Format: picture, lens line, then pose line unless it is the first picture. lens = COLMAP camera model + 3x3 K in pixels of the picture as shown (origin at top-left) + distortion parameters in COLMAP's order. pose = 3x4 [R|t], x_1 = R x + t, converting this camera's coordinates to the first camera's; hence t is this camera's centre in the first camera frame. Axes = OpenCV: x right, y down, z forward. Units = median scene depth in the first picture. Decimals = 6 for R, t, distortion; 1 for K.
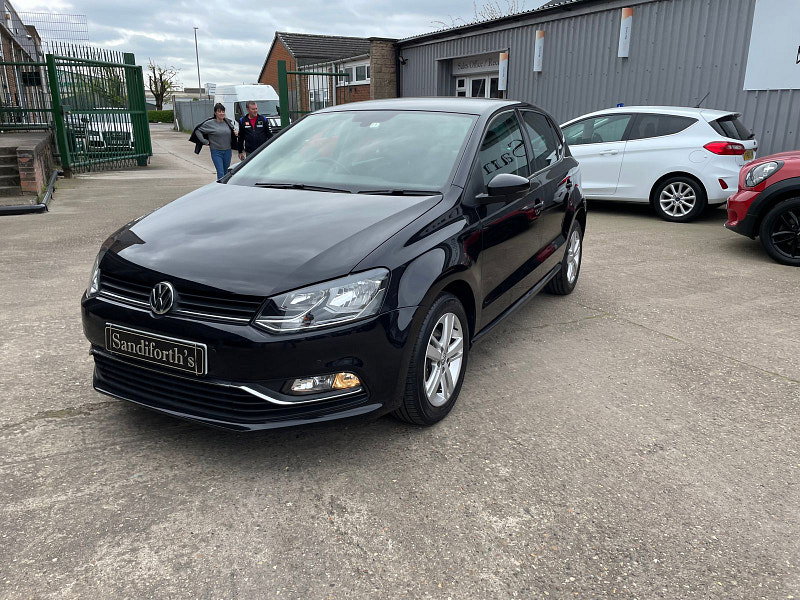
lens RADIAL K [[598.5, 0, 405.5], [0, 598.5, 300.8], [0, 0, 1]] dist [0.081645, -0.102030]
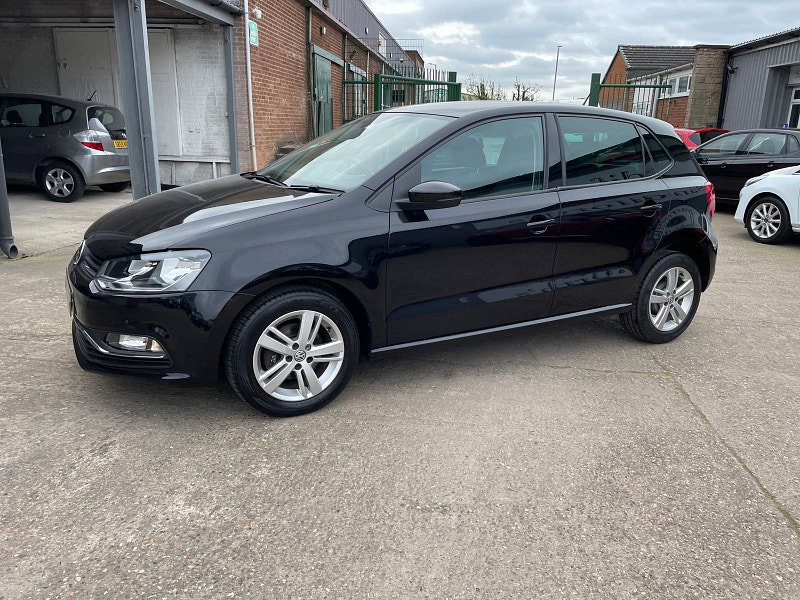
lens RADIAL K [[598.5, 0, 406.6], [0, 598.5, 300.6], [0, 0, 1]] dist [0.081645, -0.102030]
pose [[0.844137, 0.167073, -0.509430, 0.609279], [-0.179396, 0.983452, 0.025269, -0.042987], [0.505222, 0.070059, 0.860141, 0.193826]]
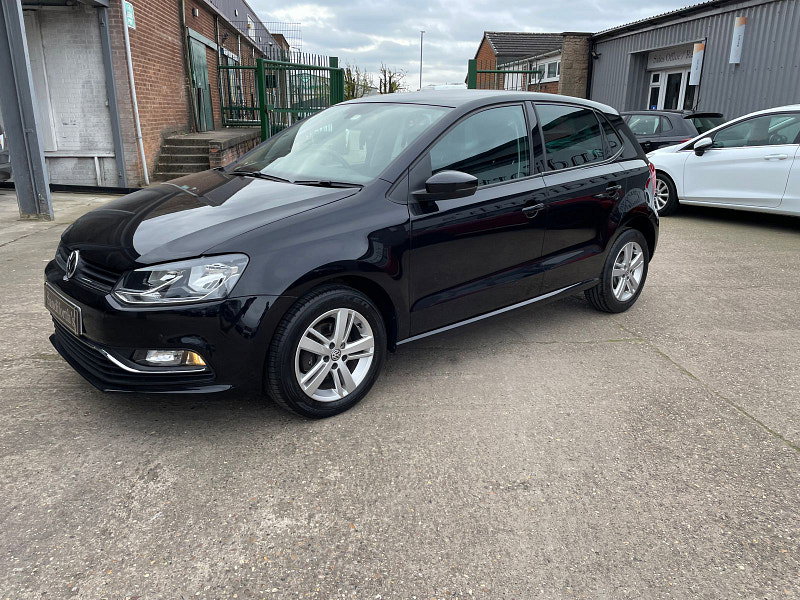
lens RADIAL K [[598.5, 0, 406.3], [0, 598.5, 304.7], [0, 0, 1]] dist [0.081645, -0.102030]
pose [[0.938699, 0.108768, -0.327128, 0.417622], [-0.106752, 0.993992, 0.024170, -0.017397], [0.327791, 0.012233, 0.944671, 0.094614]]
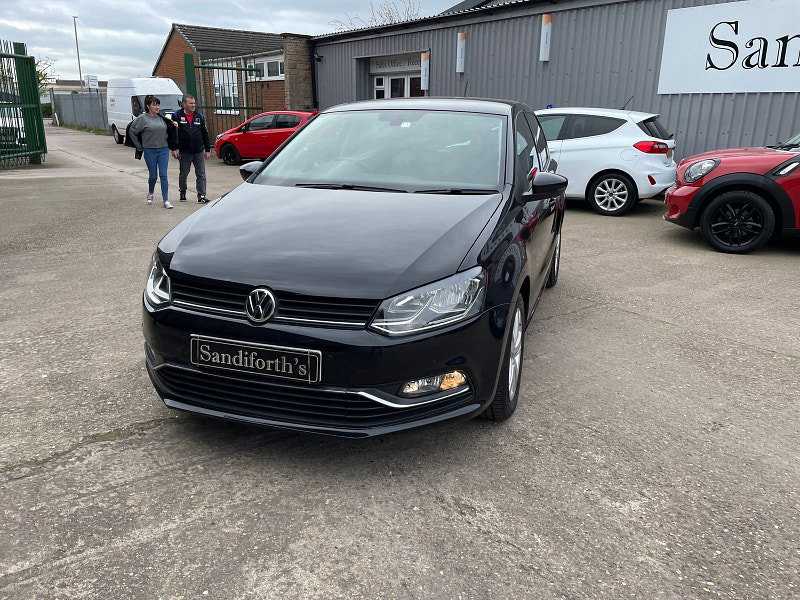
lens RADIAL K [[598.5, 0, 406.2], [0, 598.5, 289.7], [0, 0, 1]] dist [0.081645, -0.102030]
pose [[0.985461, -0.037381, 0.165736, -0.243683], [0.039468, 0.999177, -0.009313, -0.008155], [-0.165251, 0.015719, 0.986126, 0.017064]]
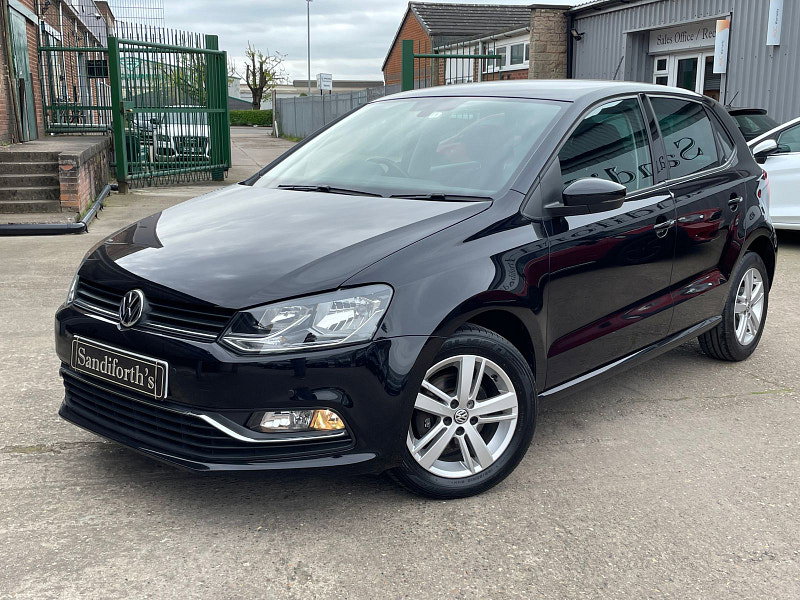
lens RADIAL K [[891.4, 0, 396.8], [0, 891.4, 307.3], [0, 0, 1]] dist [0.050783, 0.000000]
pose [[0.975635, 0.043426, -0.215061, 0.169525], [-0.061881, 0.994886, -0.079833, 0.052700], [0.210494, 0.091196, 0.973332, -0.107387]]
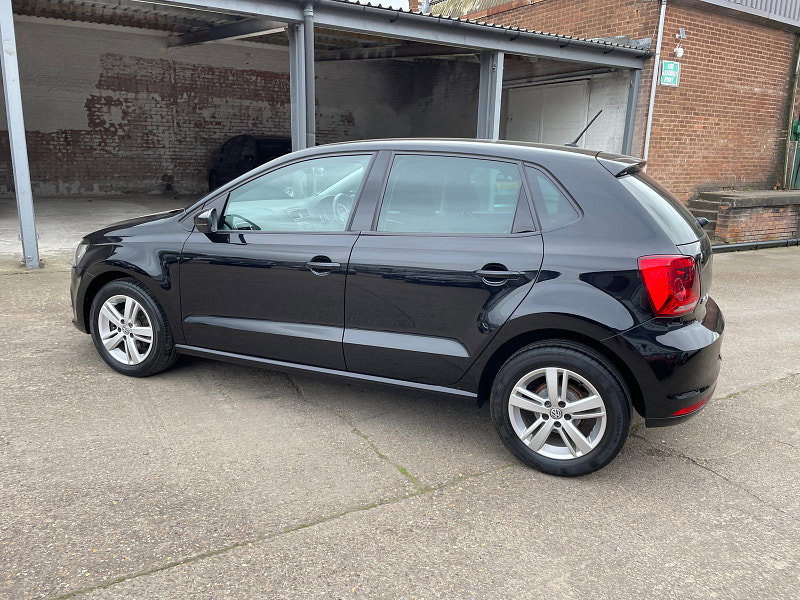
lens RADIAL K [[598.5, 0, 406.8], [0, 598.5, 297.8], [0, 0, 1]] dist [0.081645, -0.102030]
pose [[0.089972, 0.228506, -0.969376, 1.211180], [-0.316379, 0.929465, 0.189734, -0.362370], [0.944357, 0.289620, 0.155920, 1.170442]]
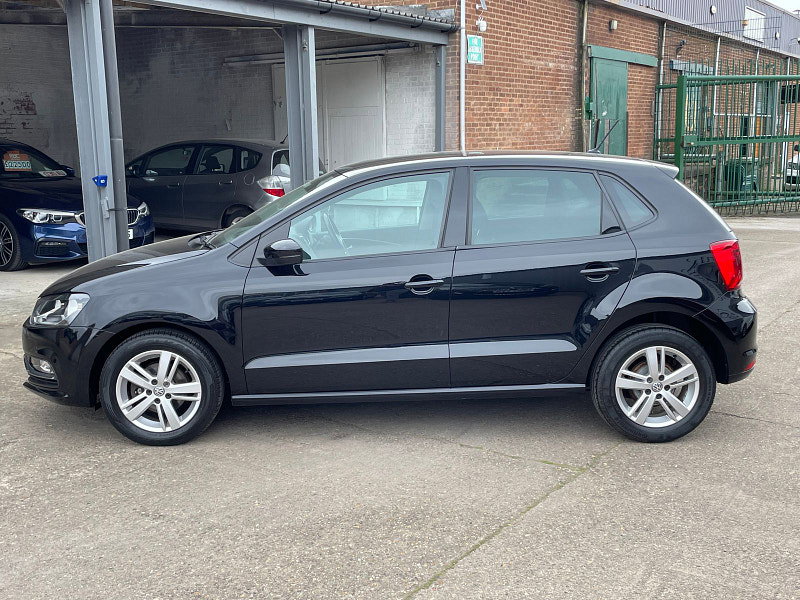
lens RADIAL K [[891.4, 0, 390.7], [0, 891.4, 314.0], [0, 0, 1]] dist [0.050783, 0.000000]
pose [[0.487253, 0.152525, -0.859837, 1.463695], [-0.236290, 0.970926, 0.038330, -0.181451], [0.840685, 0.184494, 0.509127, 0.417519]]
